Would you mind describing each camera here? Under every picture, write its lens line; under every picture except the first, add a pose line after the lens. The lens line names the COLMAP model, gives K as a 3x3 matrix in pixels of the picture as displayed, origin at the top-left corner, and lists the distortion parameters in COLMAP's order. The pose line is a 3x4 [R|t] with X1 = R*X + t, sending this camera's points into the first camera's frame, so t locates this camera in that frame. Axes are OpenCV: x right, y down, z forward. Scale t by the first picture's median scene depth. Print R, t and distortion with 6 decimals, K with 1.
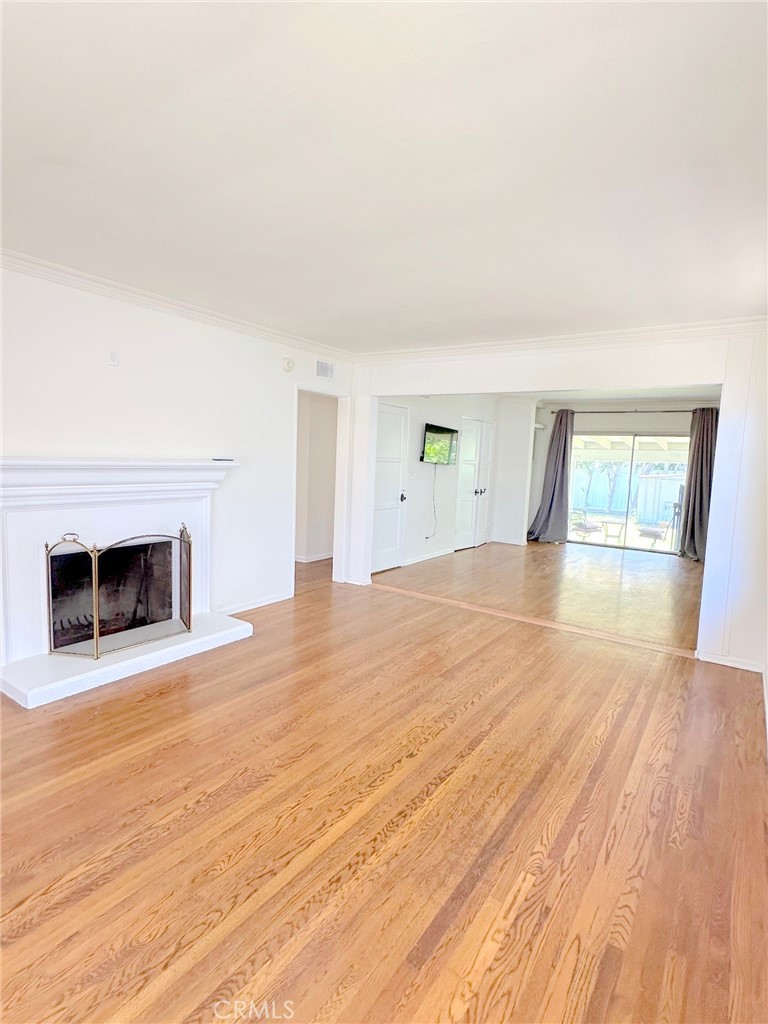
lens RADIAL K [[523.1, 0, 383.3], [0, 523.1, 511.7], [0, 0, 1]] dist [-0.001286, -0.000208]
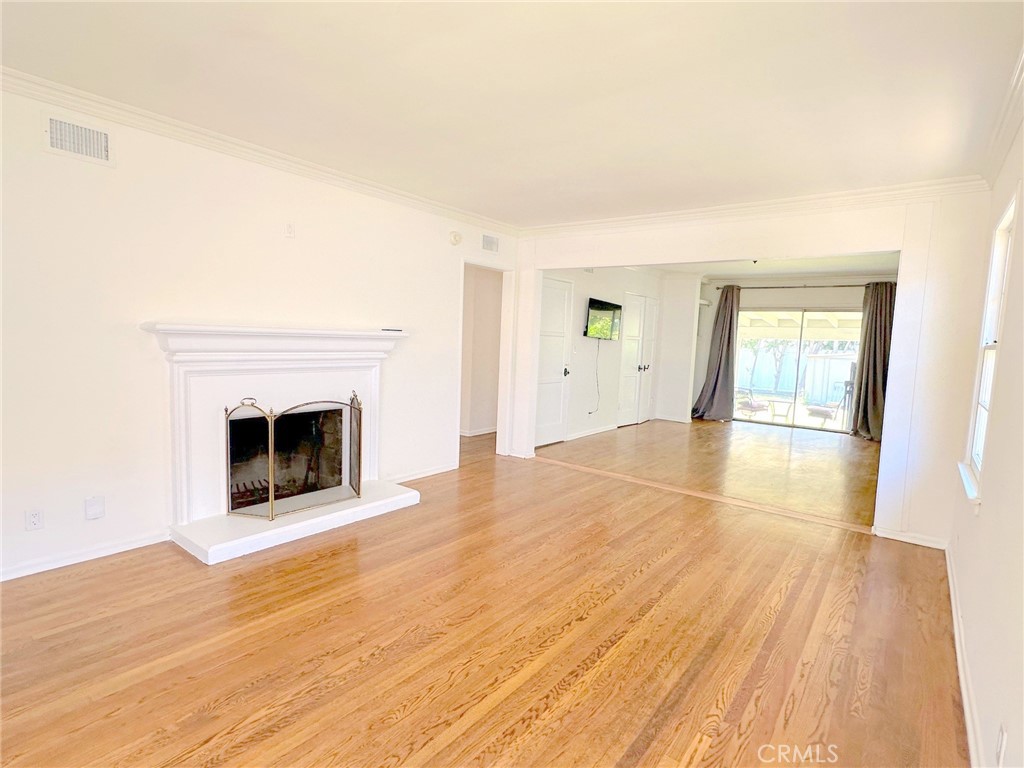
lens RADIAL K [[523.1, 0, 513.1], [0, 523.1, 386.5], [0, 0, 1]] dist [-0.001286, -0.000208]
pose [[0.998464, 0.005017, -0.055168, -0.013739], [-0.005728, 0.999902, -0.012737, 0.022109], [0.055099, 0.013034, 0.998396, -0.004883]]
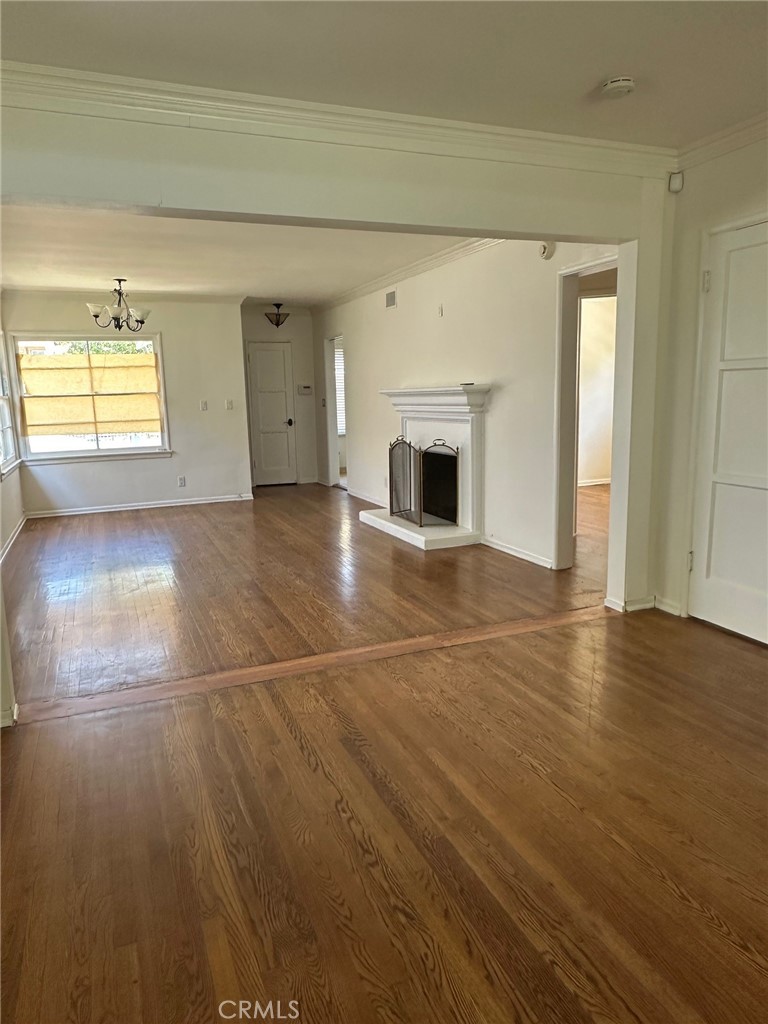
lens RADIAL K [[684.3, 0, 386.8], [0, 684.3, 516.0], [0, 0, 1]] dist [0.004612, 0.000165]
pose [[-0.539205, 0.125062, -0.832837, 0.919977], [-0.083710, 0.976056, 0.200765, -0.102231], [0.838004, 0.177971, -0.515825, 1.590465]]
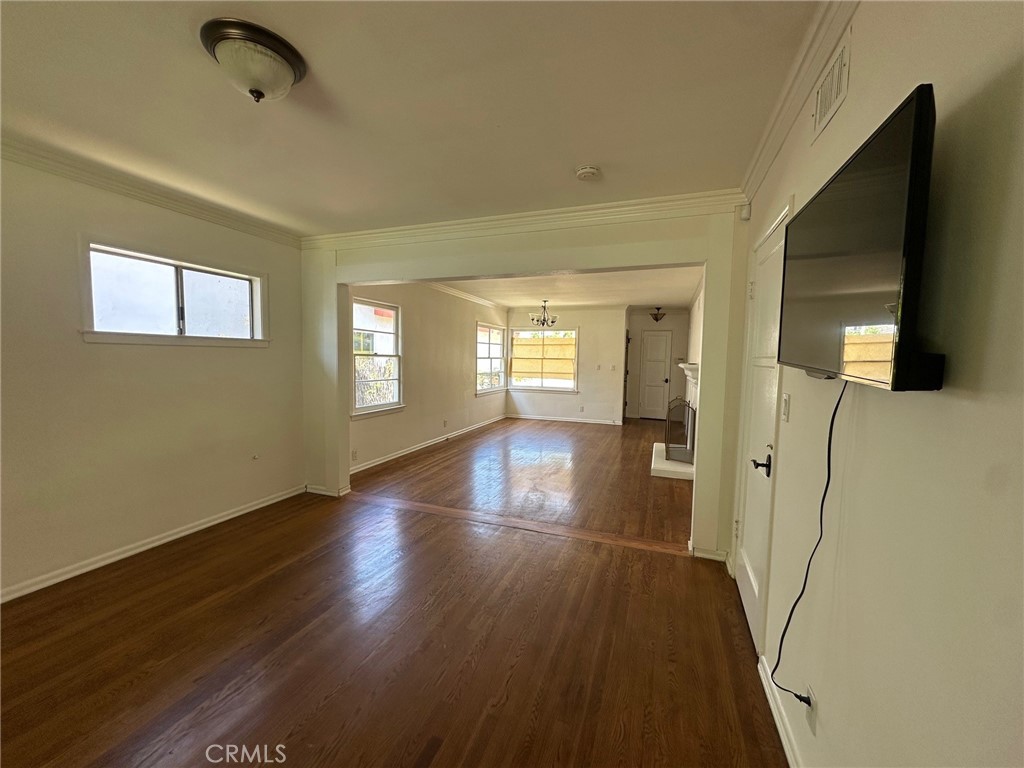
lens RADIAL K [[408.4, 0, 518.3], [0, 408.4, 383.1], [0, 0, 1]] dist [-0.005407, 0.001521]
pose [[-0.963811, -0.041092, -0.263402, 0.442892], [-0.084544, 0.984161, 0.155818, -0.178443], [0.252827, 0.172448, -0.952019, 1.932785]]
